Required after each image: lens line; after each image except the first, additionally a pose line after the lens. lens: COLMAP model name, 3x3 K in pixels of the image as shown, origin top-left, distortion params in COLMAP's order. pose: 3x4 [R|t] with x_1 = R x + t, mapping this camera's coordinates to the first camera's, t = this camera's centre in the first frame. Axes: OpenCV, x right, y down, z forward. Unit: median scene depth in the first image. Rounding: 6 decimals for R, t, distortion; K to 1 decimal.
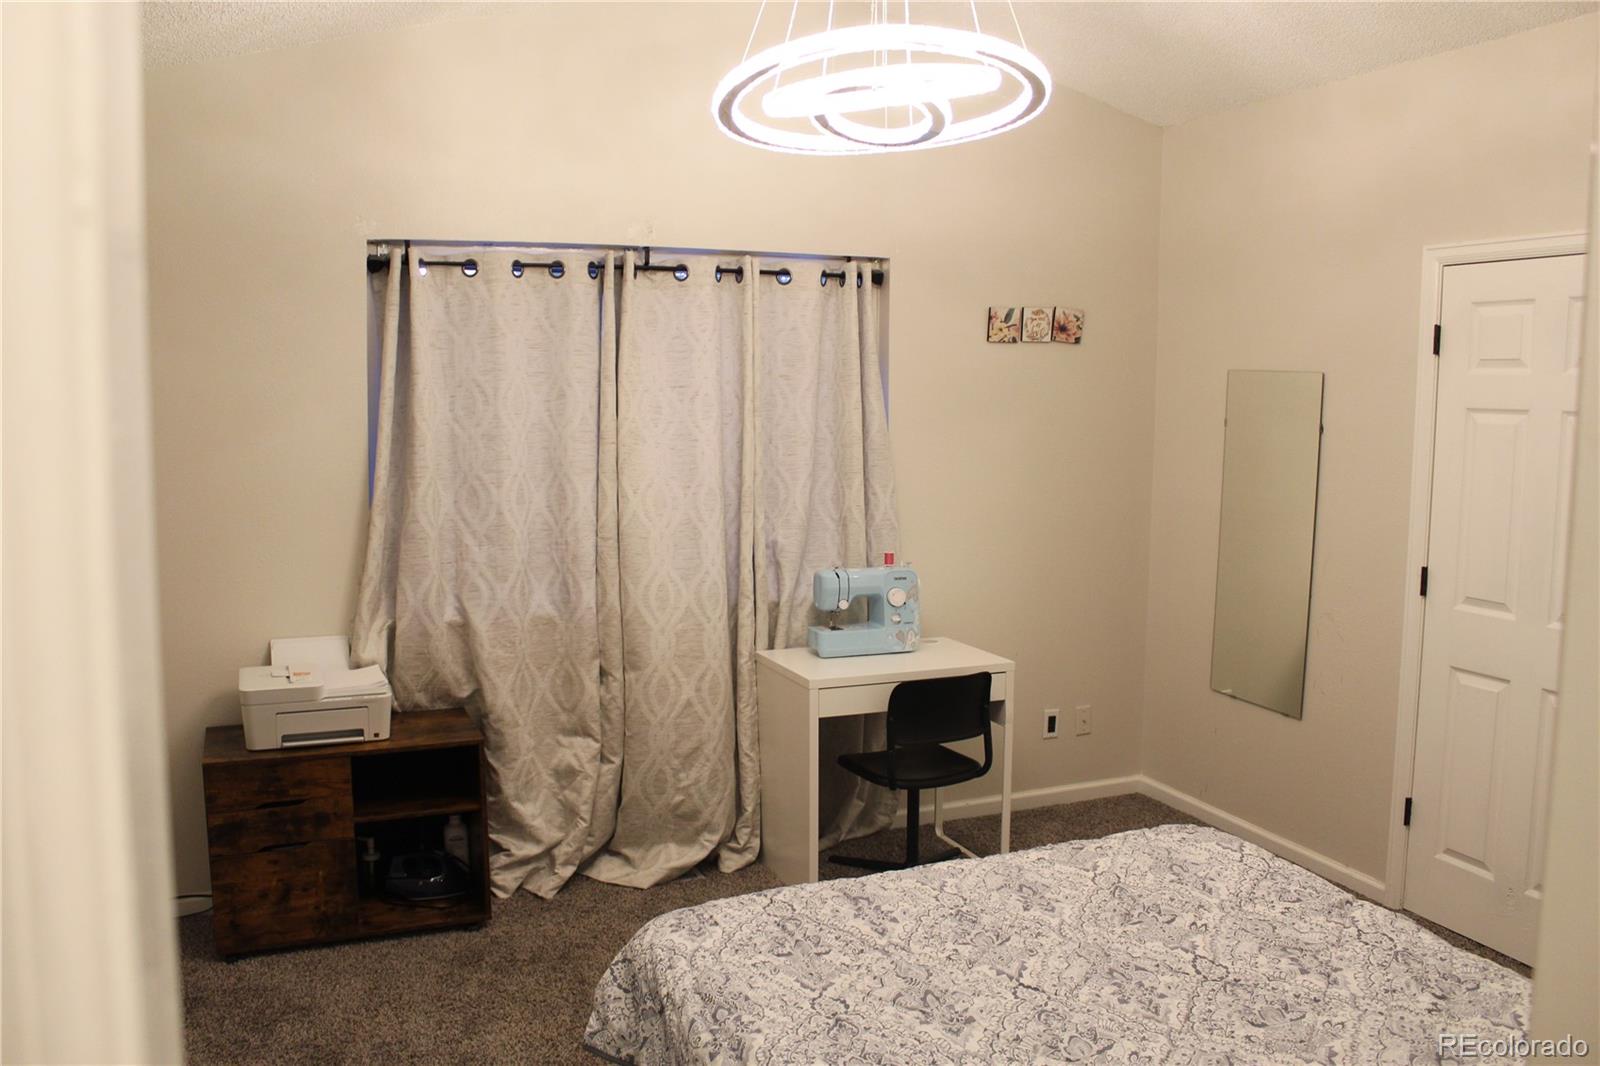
lens RADIAL K [[1259.6, 0, 800.9], [0, 1259.6, 552.4], [0, 0, 1]] dist [-0.100923, -0.001274]
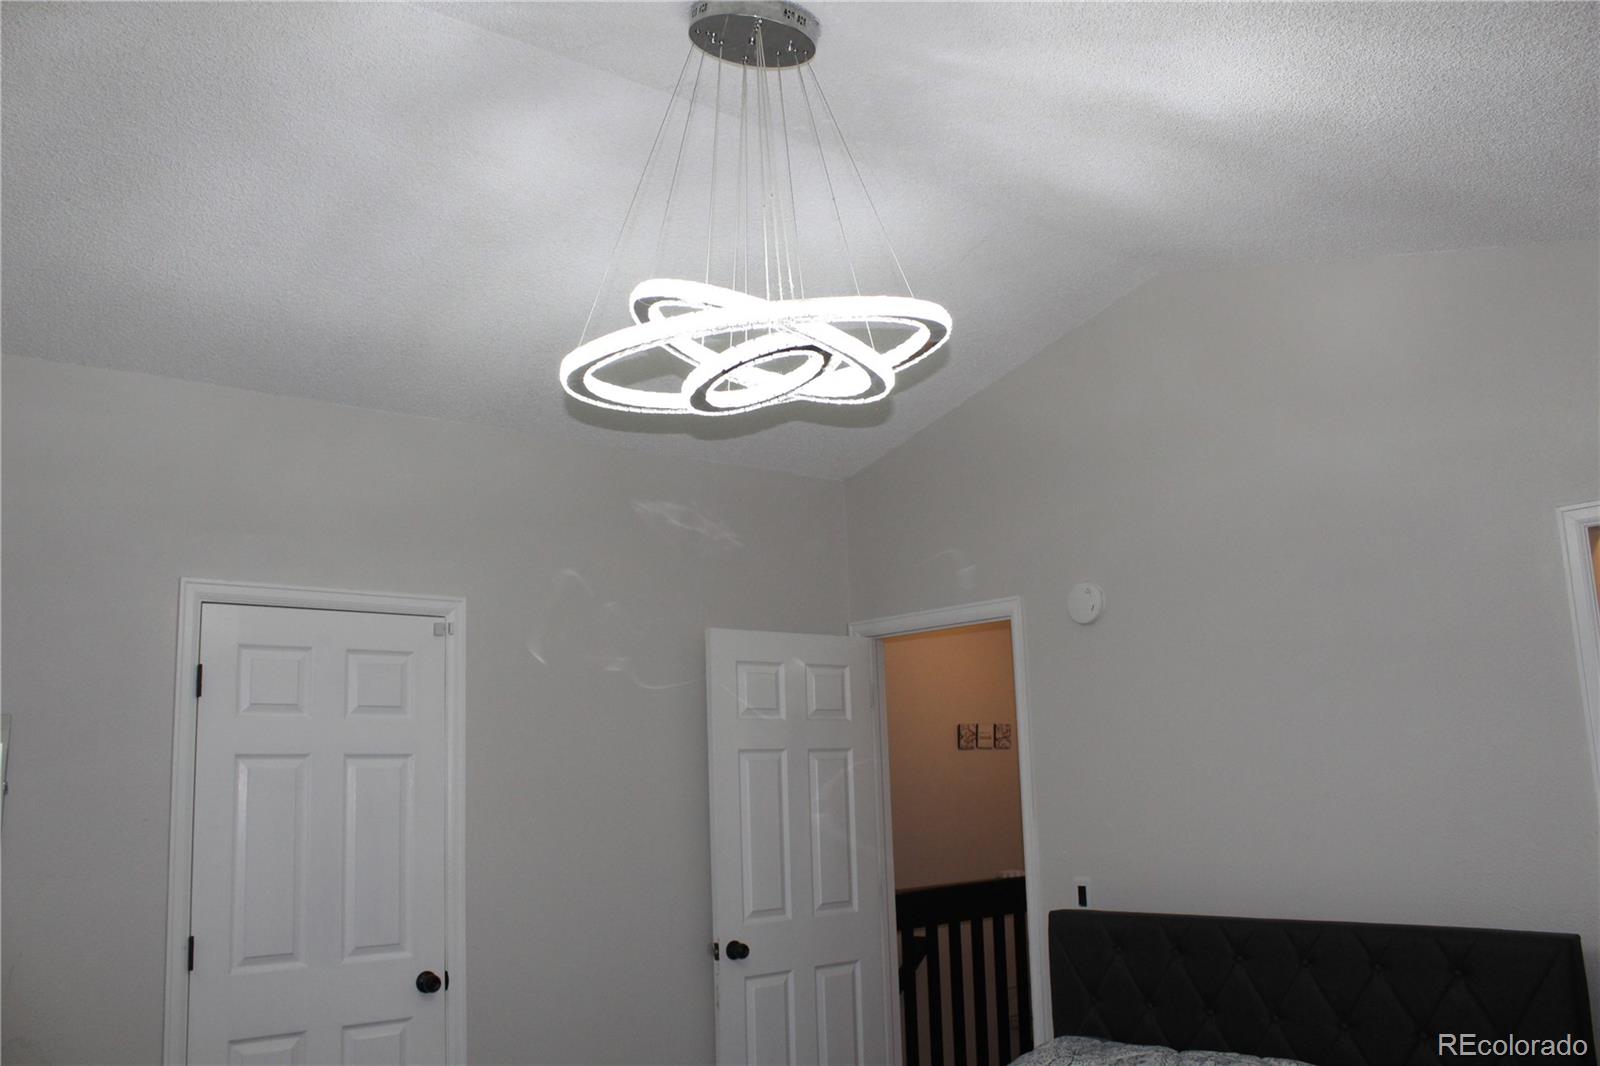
lens RADIAL K [[1331.7, 0, 801.6], [0, 1331.7, 526.6], [0, 0, 1]] dist [-0.176215, 0.160354]
pose [[-0.306849, 0.168201, 0.936777, -0.749259], [0.149296, 0.980582, -0.127163, -0.132924], [-0.939976, 0.100837, -0.326002, 1.205359]]
